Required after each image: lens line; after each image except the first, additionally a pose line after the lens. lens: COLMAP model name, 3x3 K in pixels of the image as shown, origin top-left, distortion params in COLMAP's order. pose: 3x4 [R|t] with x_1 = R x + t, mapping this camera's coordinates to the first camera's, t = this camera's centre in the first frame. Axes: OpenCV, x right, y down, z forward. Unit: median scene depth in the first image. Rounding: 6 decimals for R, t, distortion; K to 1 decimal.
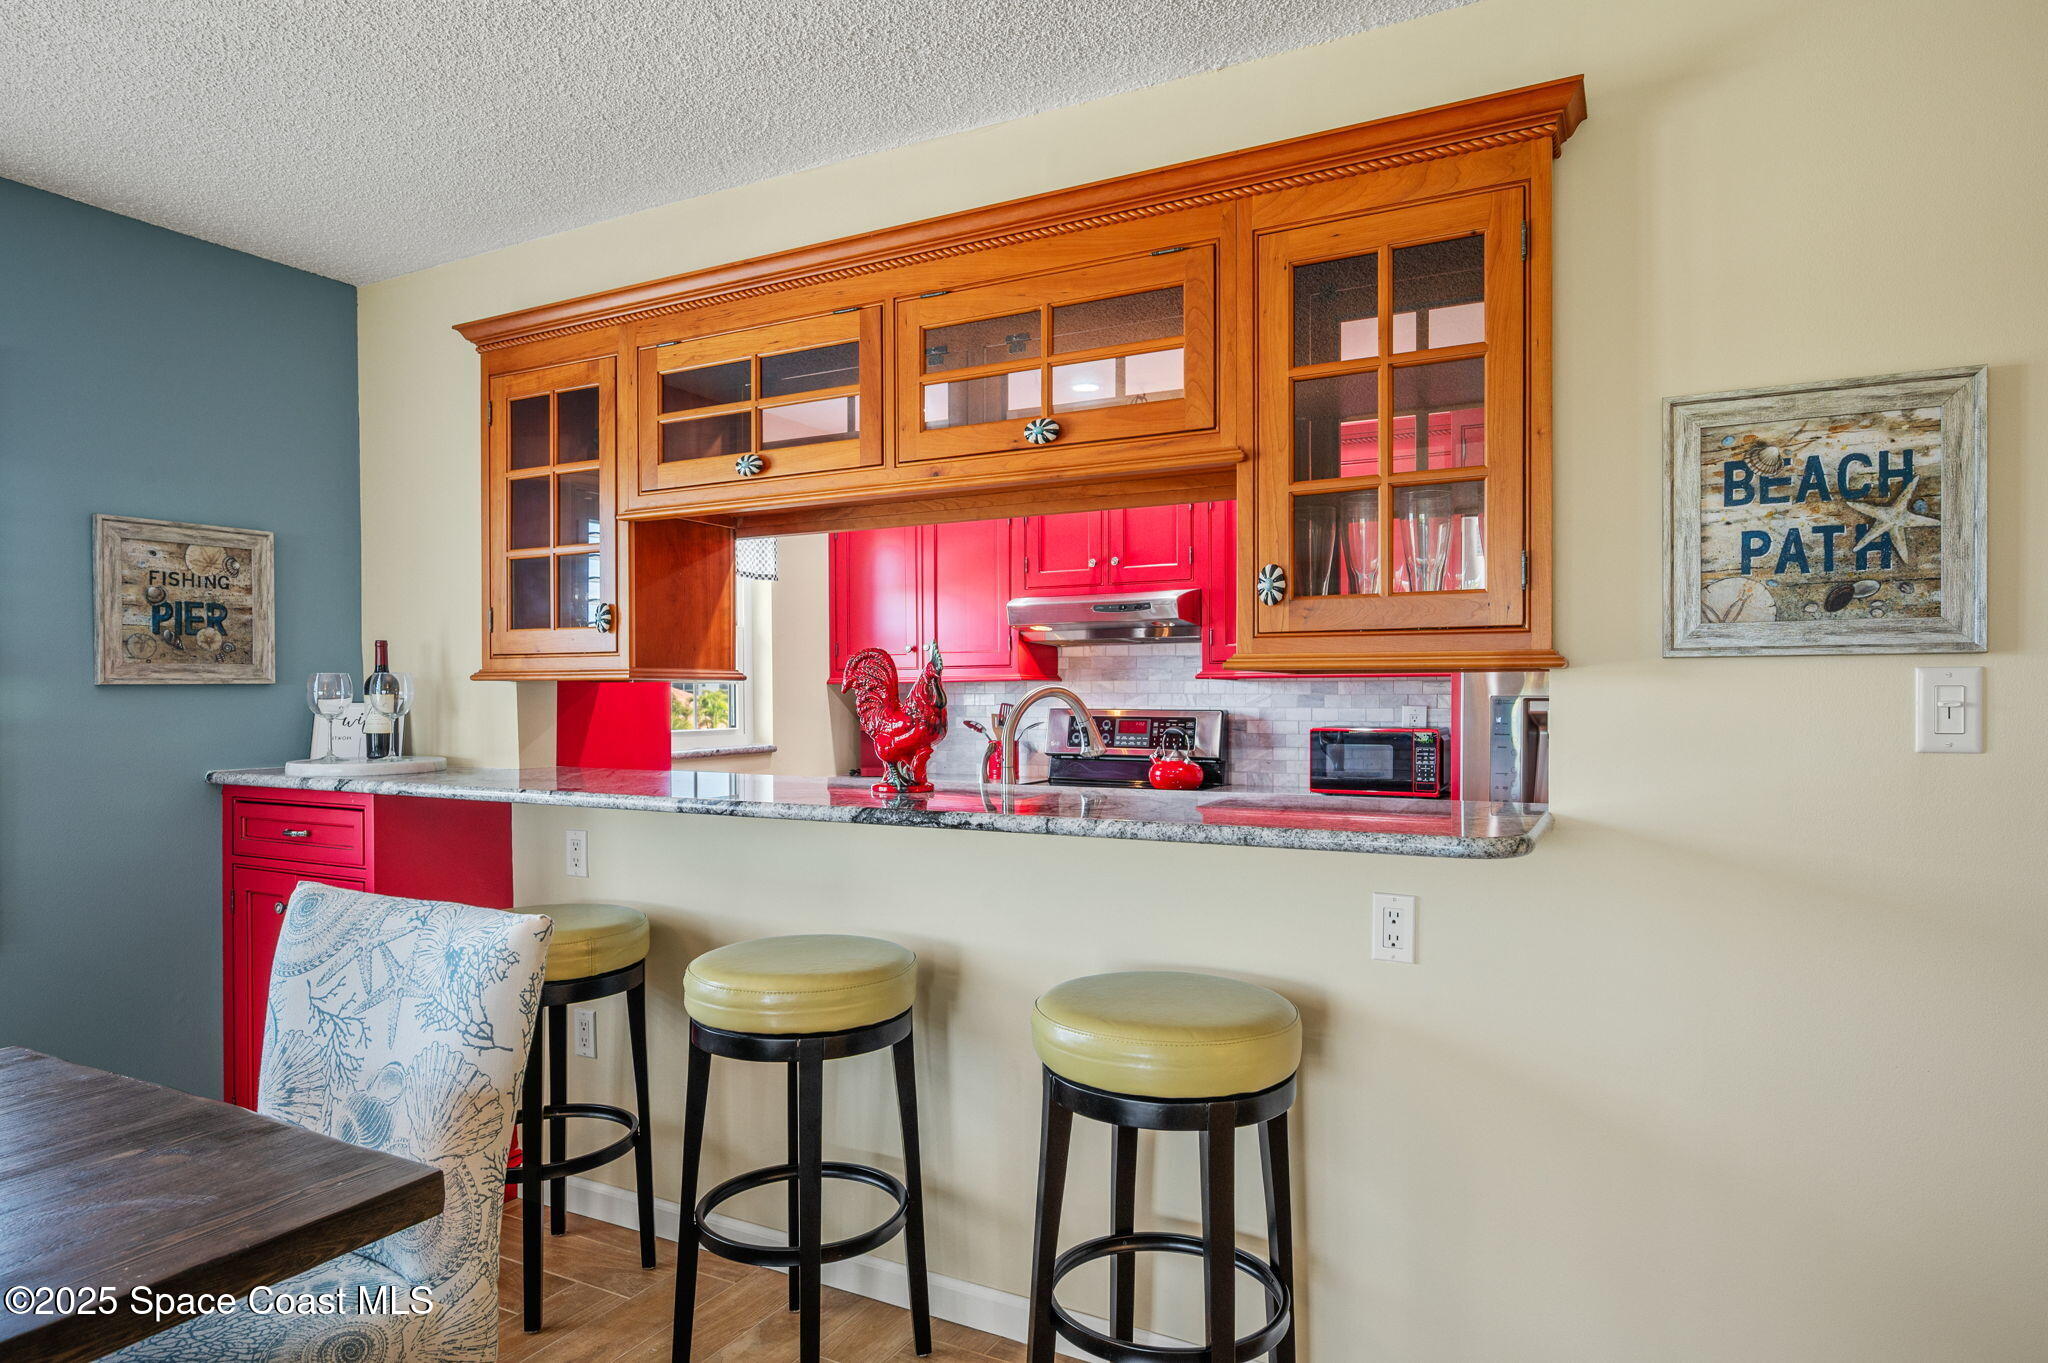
lens RADIAL K [[1221.4, 0, 1024.0], [0, 1221.4, 681.5], [0, 0, 1]] dist [-0.000241, -0.000102]
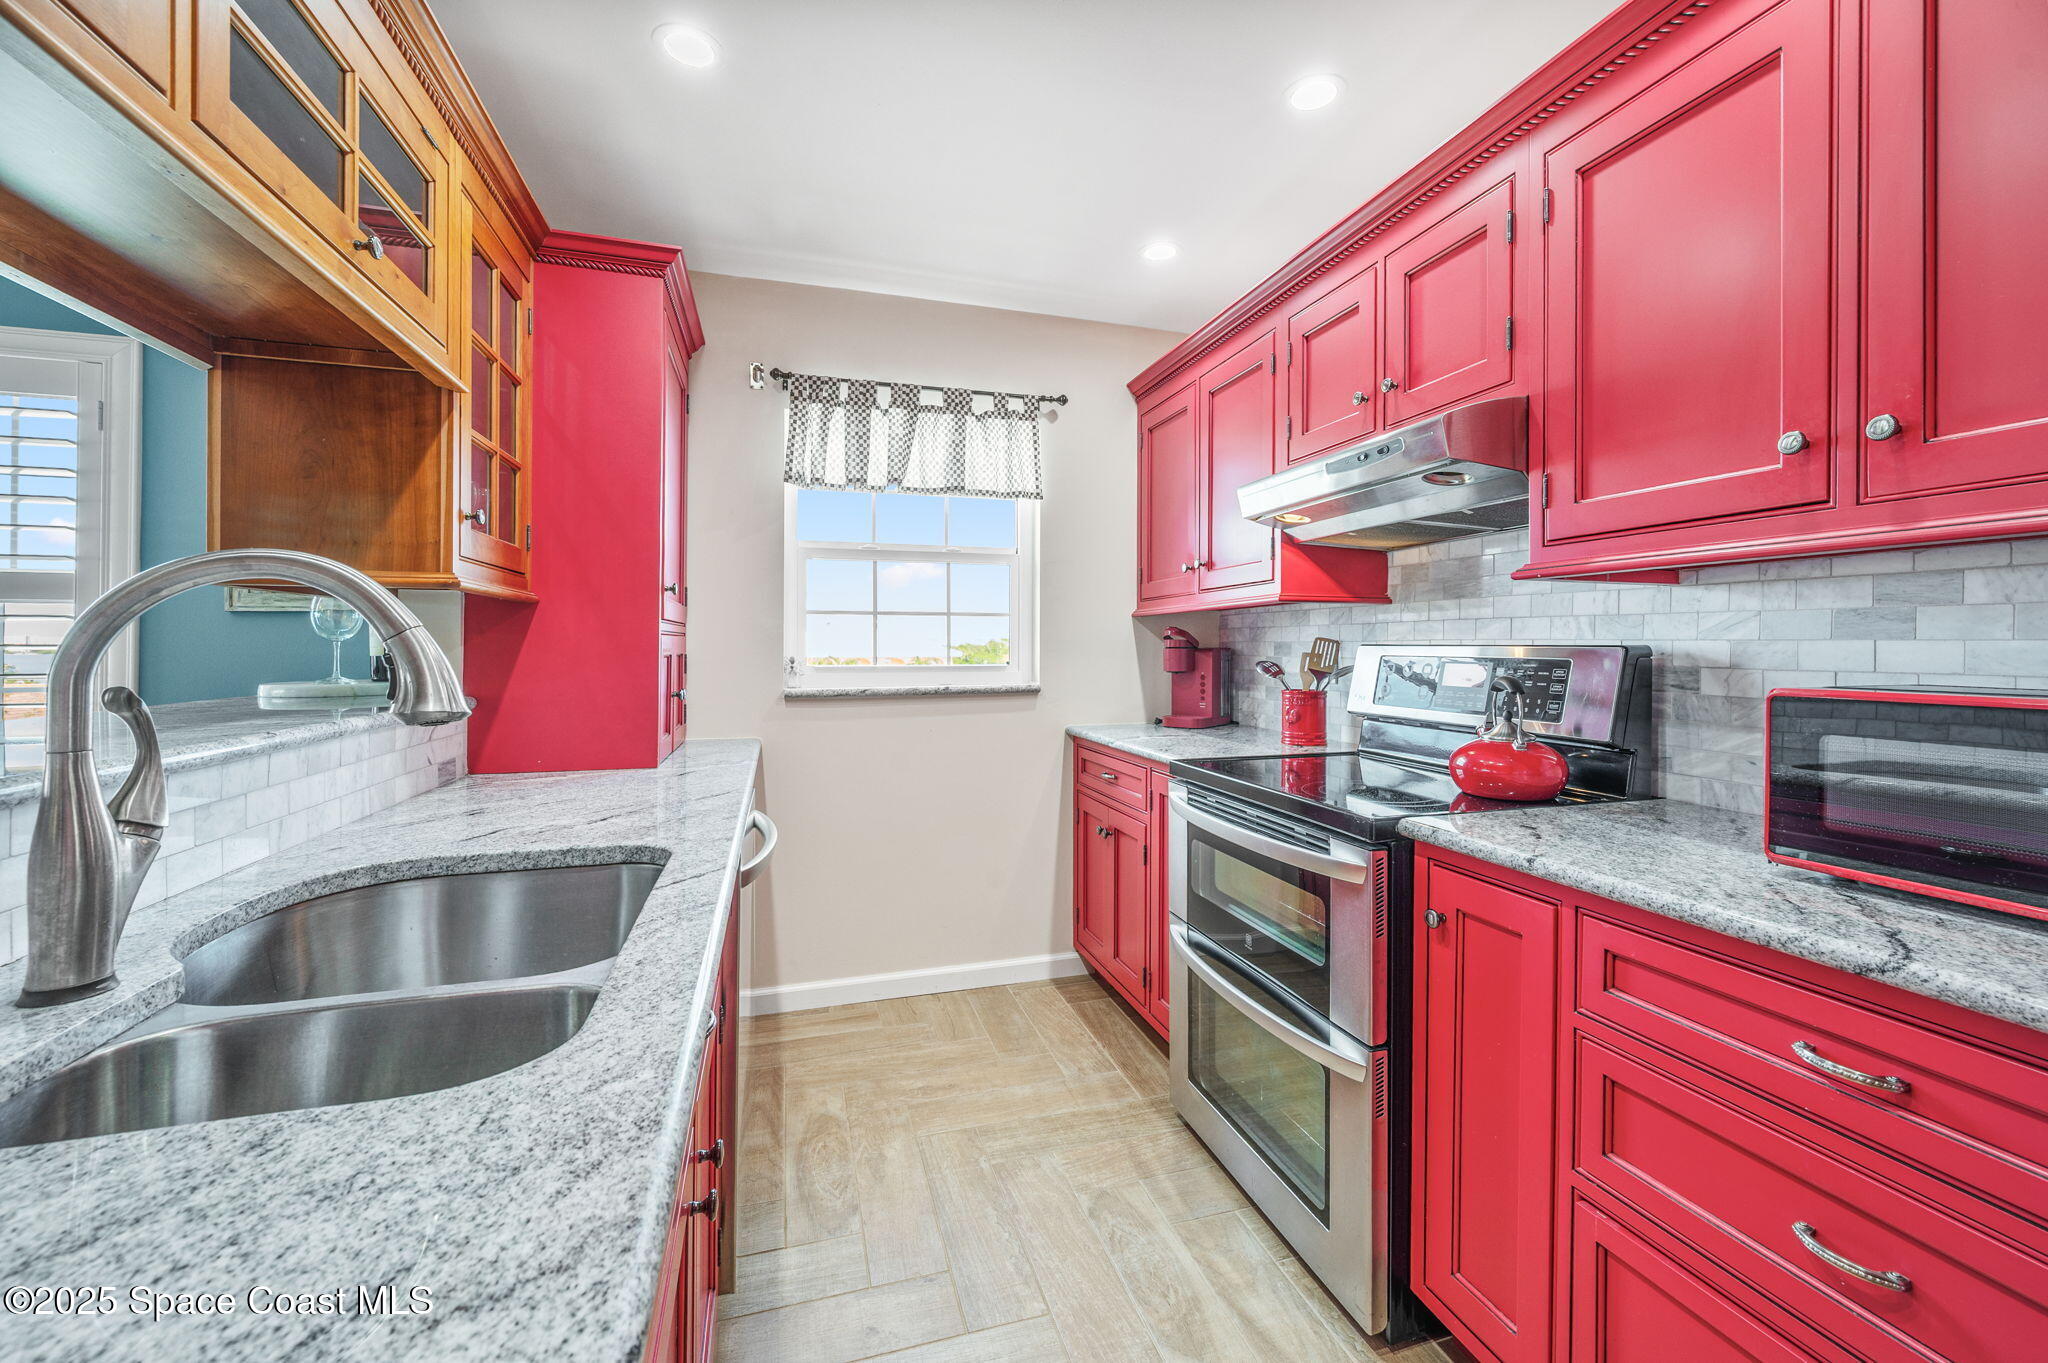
lens RADIAL K [[824.5, 0, 1033.8], [0, 824.5, 647.7], [0, 0, 1]] dist [-0.000070, -0.000192]
pose [[0.713017, 0.005042, -0.701129, 0.222418], [0.003420, 0.999937, 0.010668, 0.019741], [0.701138, -0.010004, 0.712955, 0.591353]]
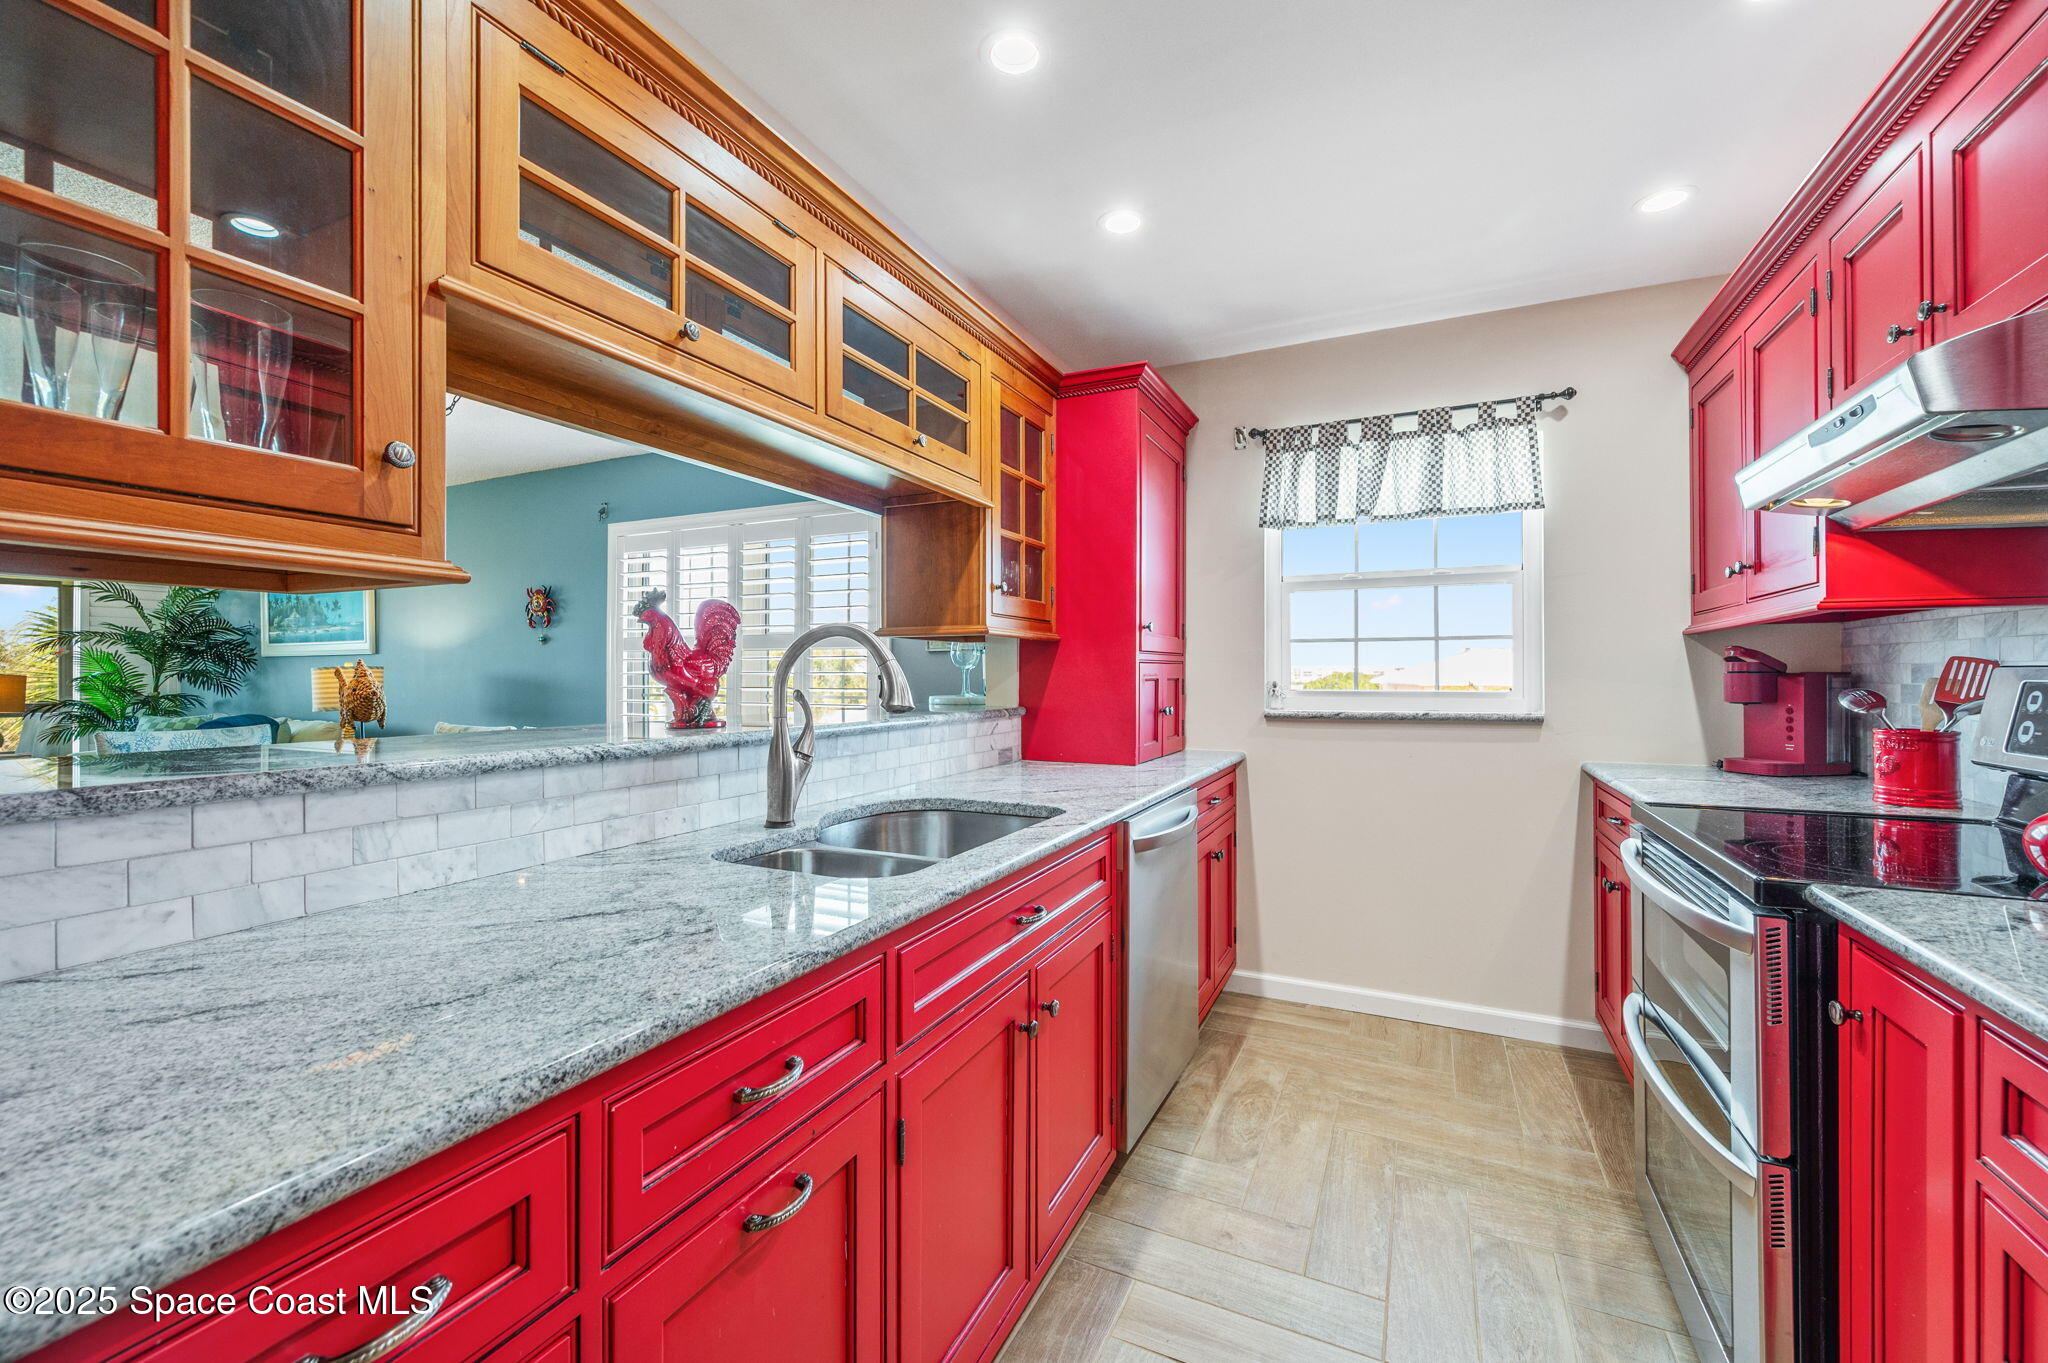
lens RADIAL K [[821.6, 0, 1022.1], [0, 821.6, 671.3], [0, 0, 1]] dist [-0.000176, -0.000109]
pose [[0.047174, -0.000469, -0.998887, 0.331470], [0.010601, 0.999944, 0.000031, 0.021725], [0.998830, -0.010590, 0.047176, 0.657849]]
